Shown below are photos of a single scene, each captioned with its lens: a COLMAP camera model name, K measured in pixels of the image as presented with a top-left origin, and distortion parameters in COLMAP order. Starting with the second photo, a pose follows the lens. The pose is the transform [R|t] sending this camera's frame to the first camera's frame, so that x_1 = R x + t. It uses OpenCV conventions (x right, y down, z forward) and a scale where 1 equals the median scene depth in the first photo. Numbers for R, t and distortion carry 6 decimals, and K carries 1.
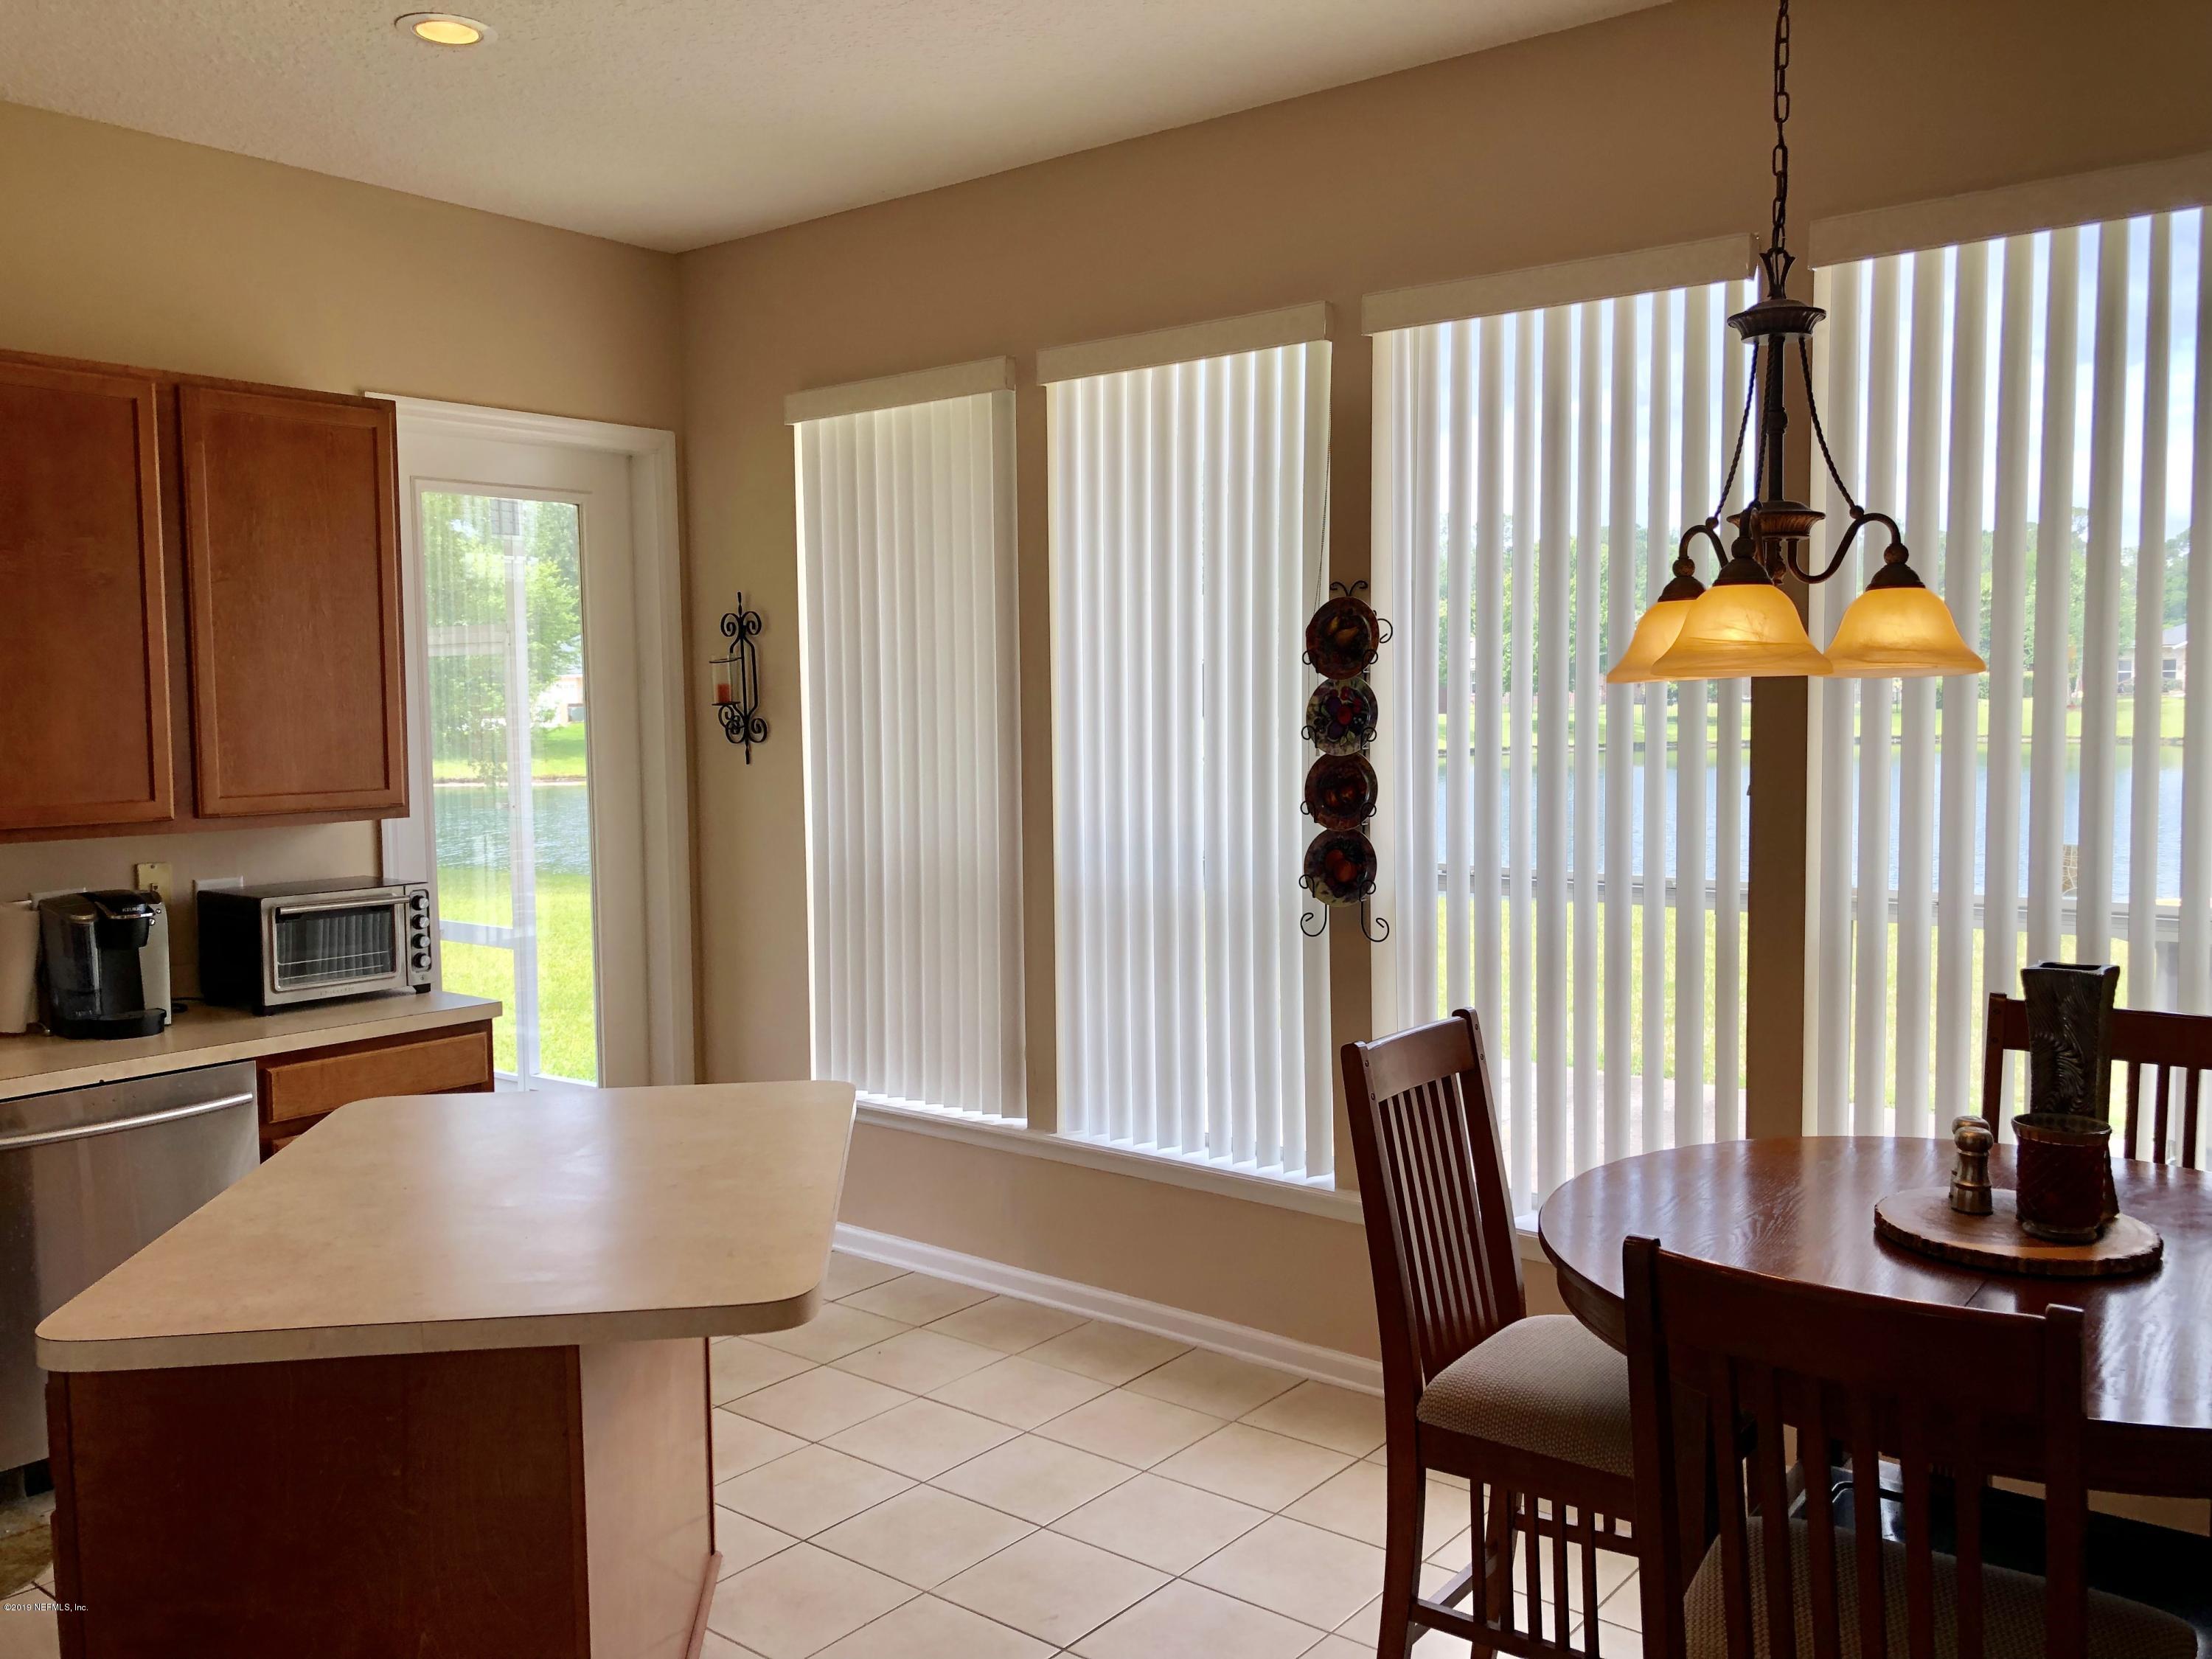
lens RADIAL K [[1822.9, 0, 1106.0], [0, 1822.9, 829.5], [0, 0, 1]] dist [0.009912, -0.000068]
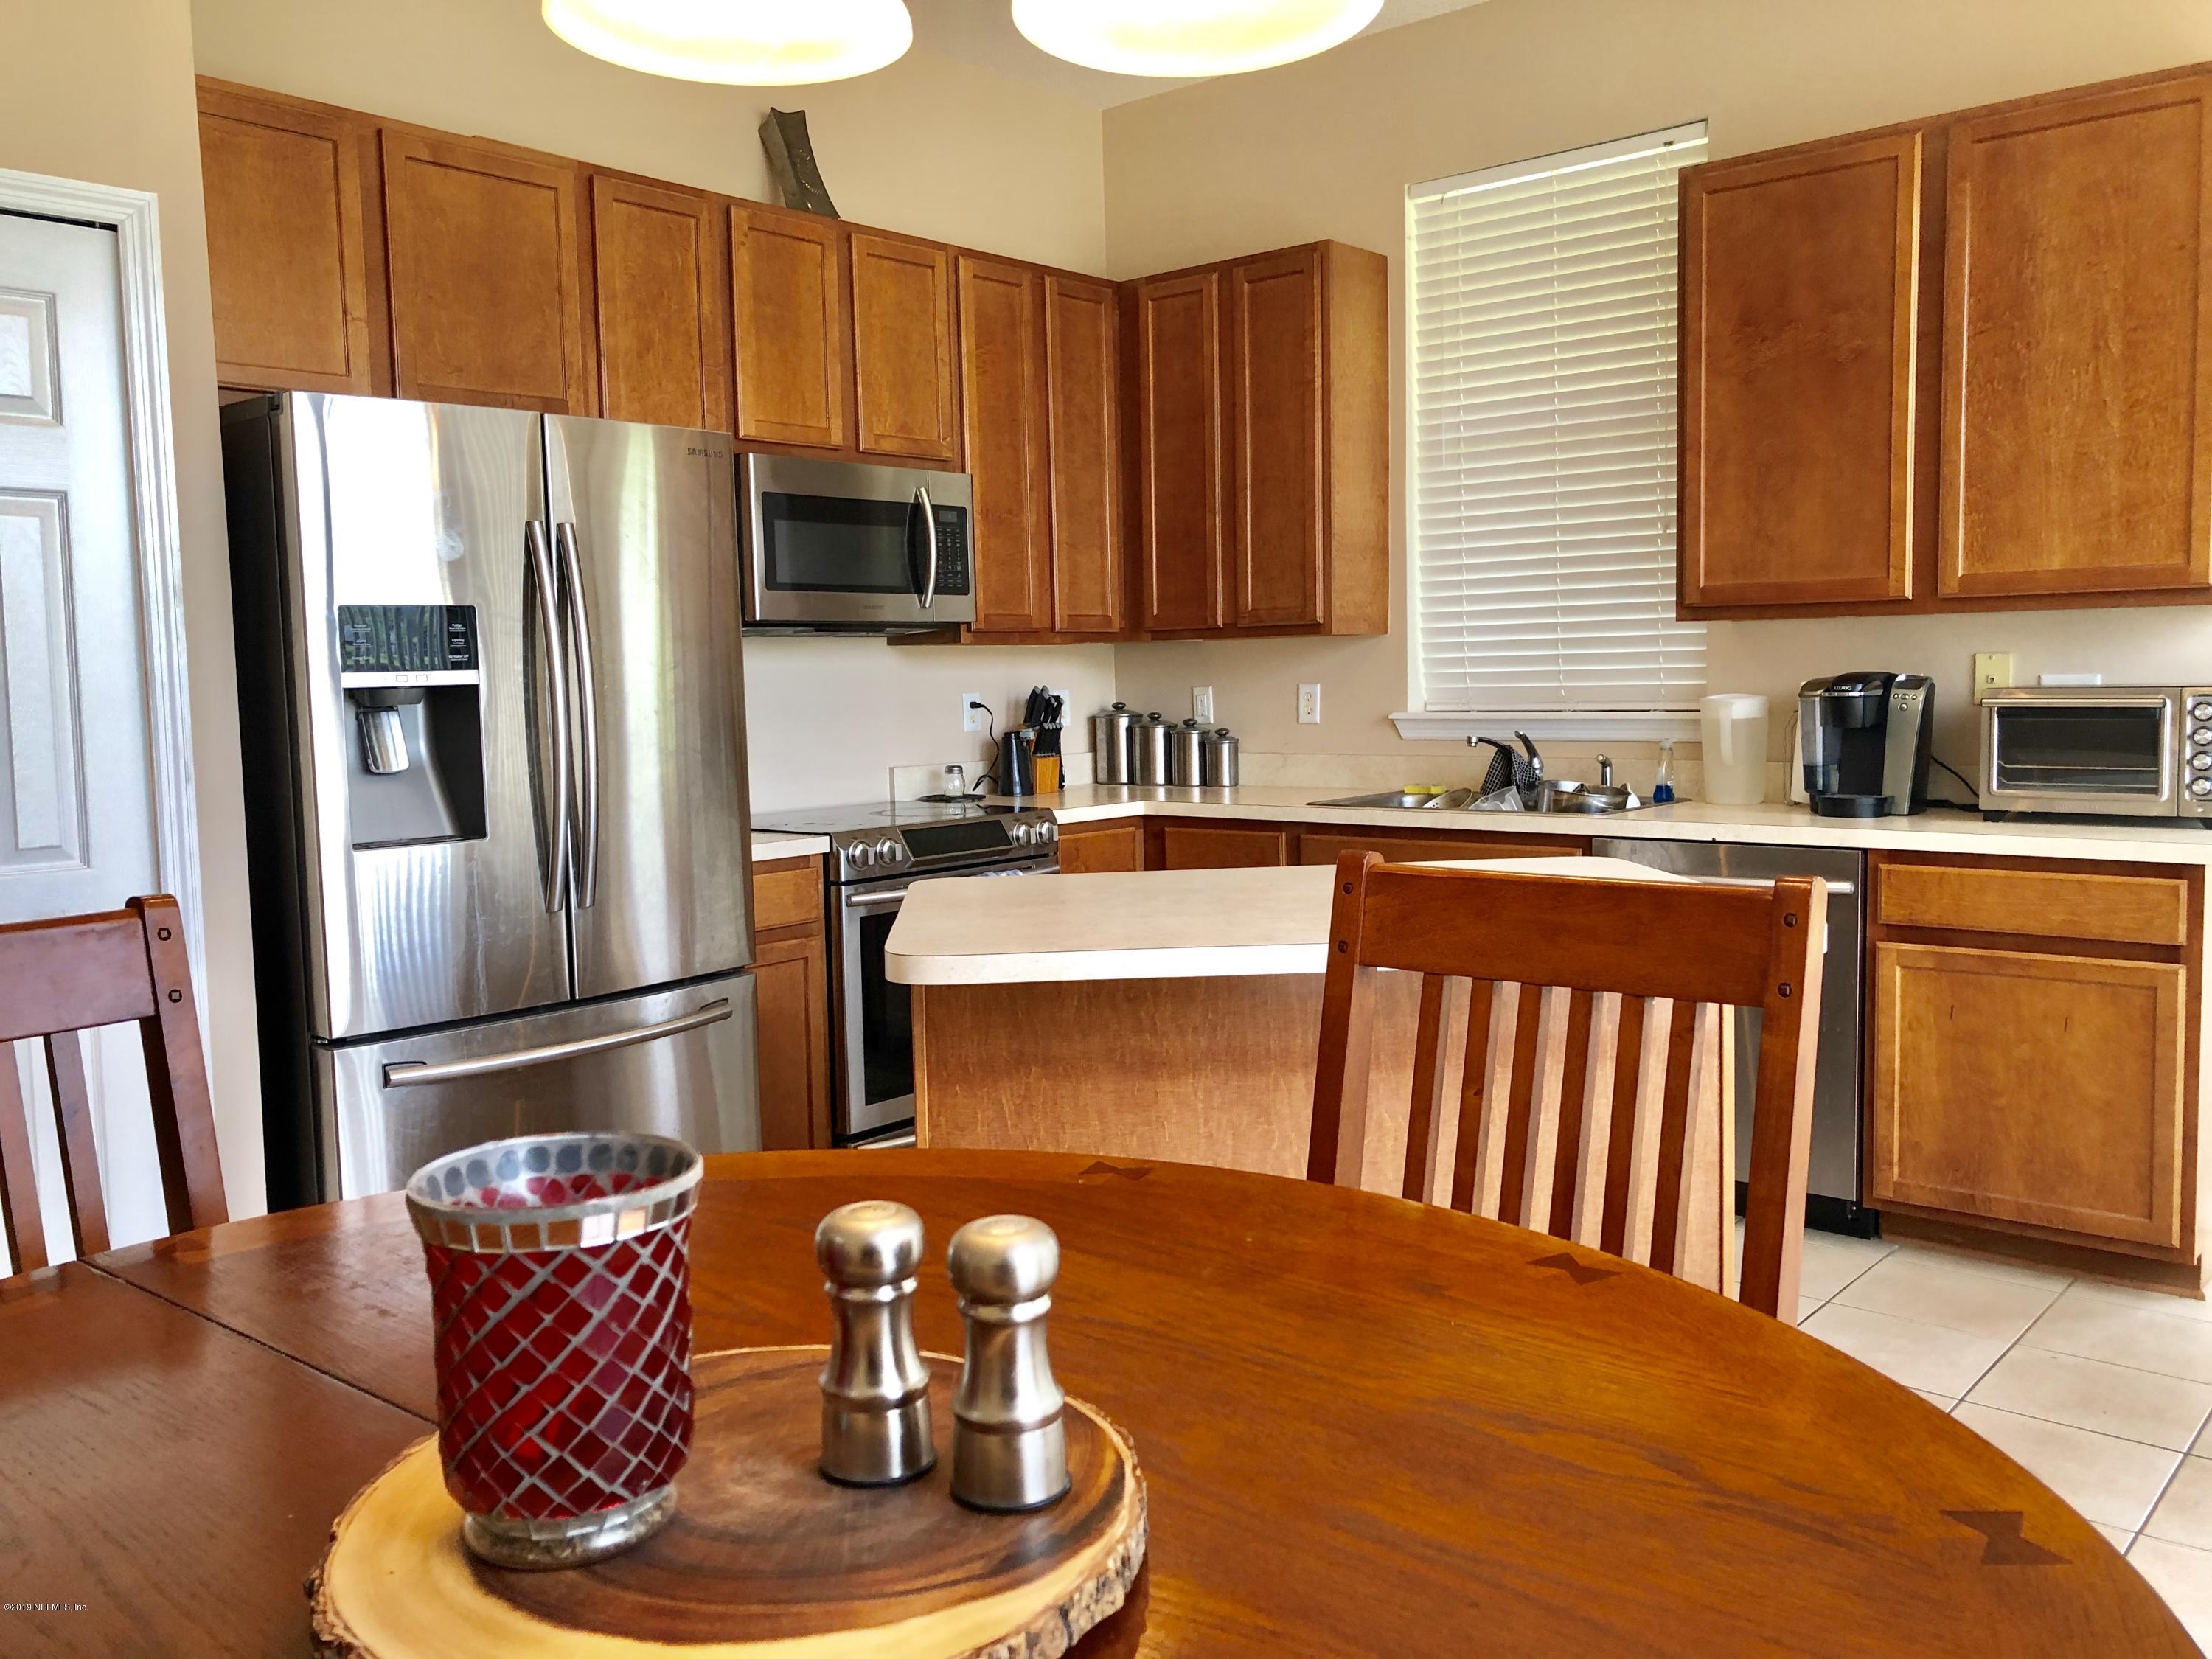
lens RADIAL K [[1822.9, 0, 1106.0], [0, 1822.9, 829.5], [0, 0, 1]] dist [0.009912, -0.000068]
pose [[-0.027814, 0.097520, -0.994845, 0.448065], [-0.046060, 0.994048, 0.098729, 0.038137], [0.998551, 0.048569, -0.023157, 0.598108]]
